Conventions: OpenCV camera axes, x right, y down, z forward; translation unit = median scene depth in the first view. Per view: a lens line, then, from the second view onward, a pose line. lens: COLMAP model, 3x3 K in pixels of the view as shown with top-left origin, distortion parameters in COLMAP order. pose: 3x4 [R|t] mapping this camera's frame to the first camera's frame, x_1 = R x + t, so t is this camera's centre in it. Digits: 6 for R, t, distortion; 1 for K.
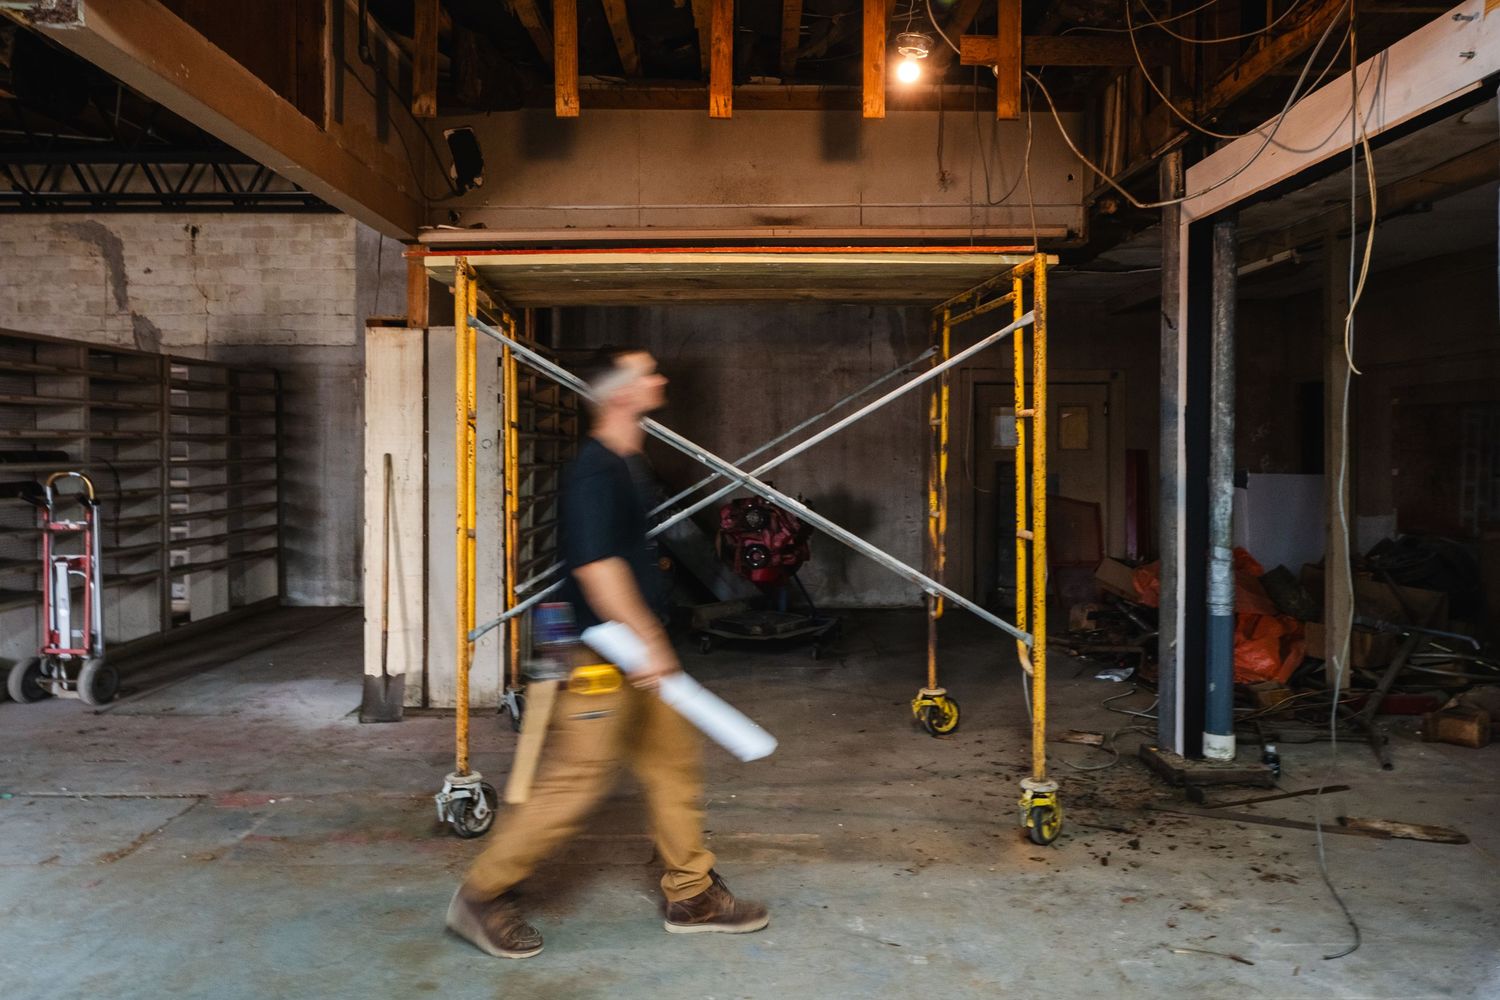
lens RADIAL K [[1050.2, 0, 749.8], [0, 1050.2, 487.2], [0, 0, 1]] dist [-0.040671, 0.000072]
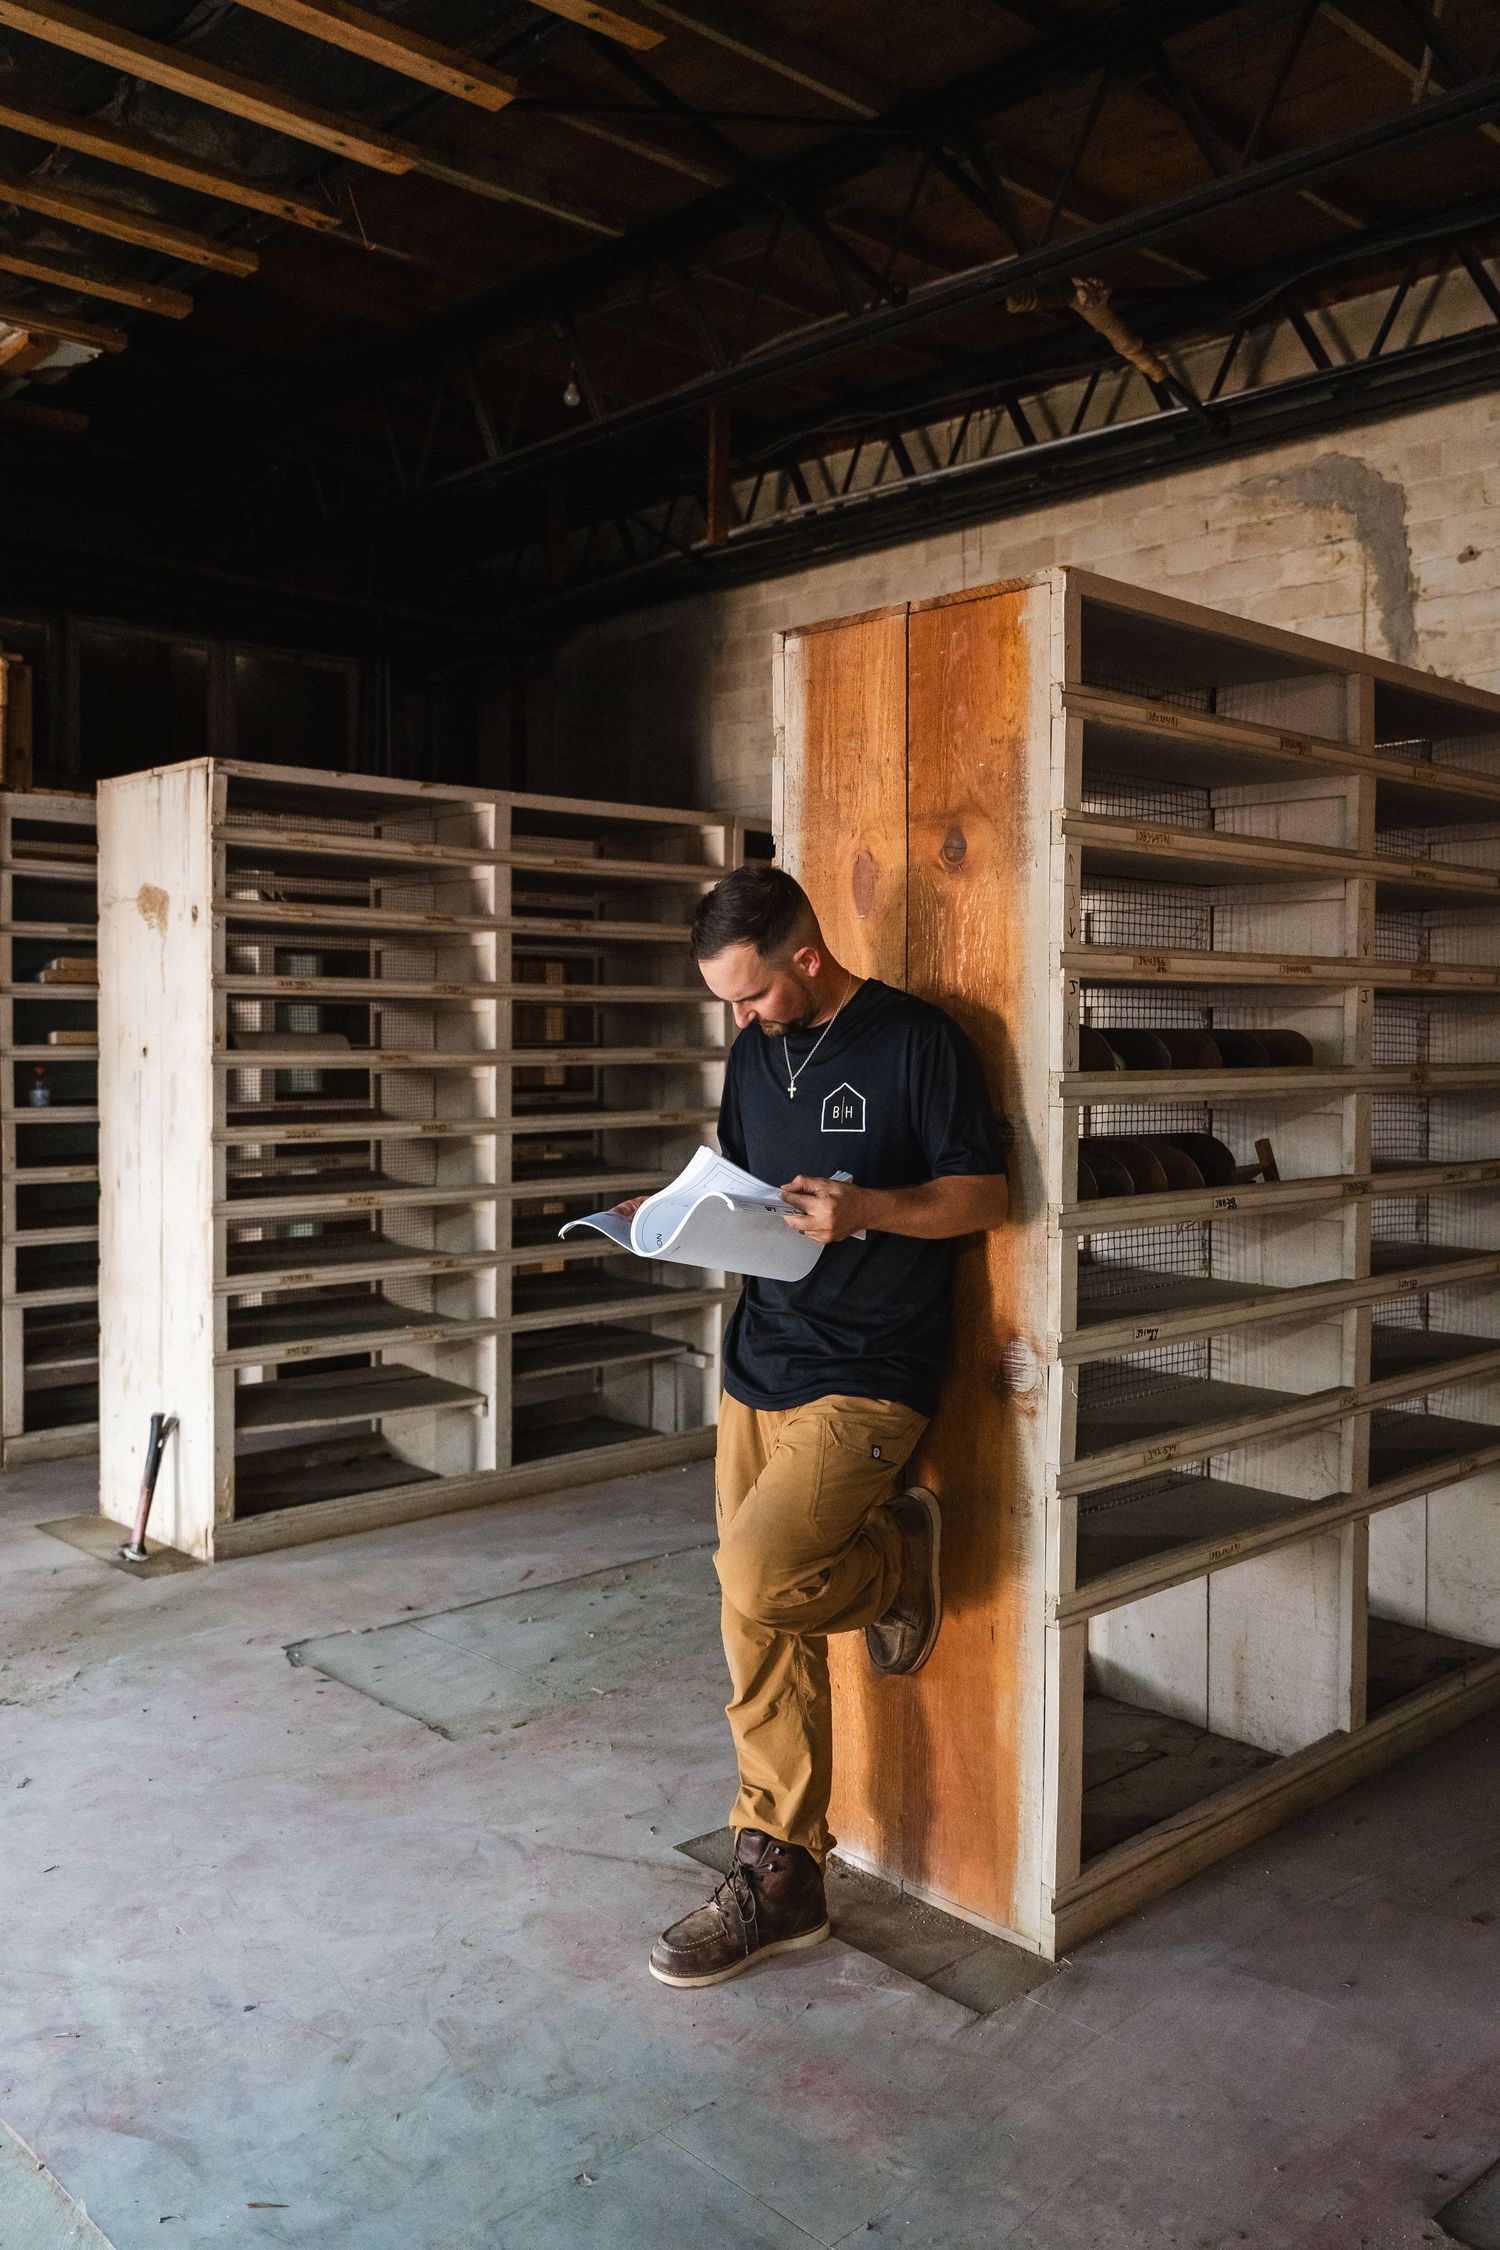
lens RADIAL K [[1805.6, 0, 751.2], [0, 1805.6, 1115.4], [0, 0, 1]] dist [-0.013461, -0.003753]
pose [[0.664619, 0.027270, -0.746685, -0.263147], [-0.020044, 0.999625, 0.018666, -0.012078], [0.746913, 0.002560, 0.664916, 0.372218]]
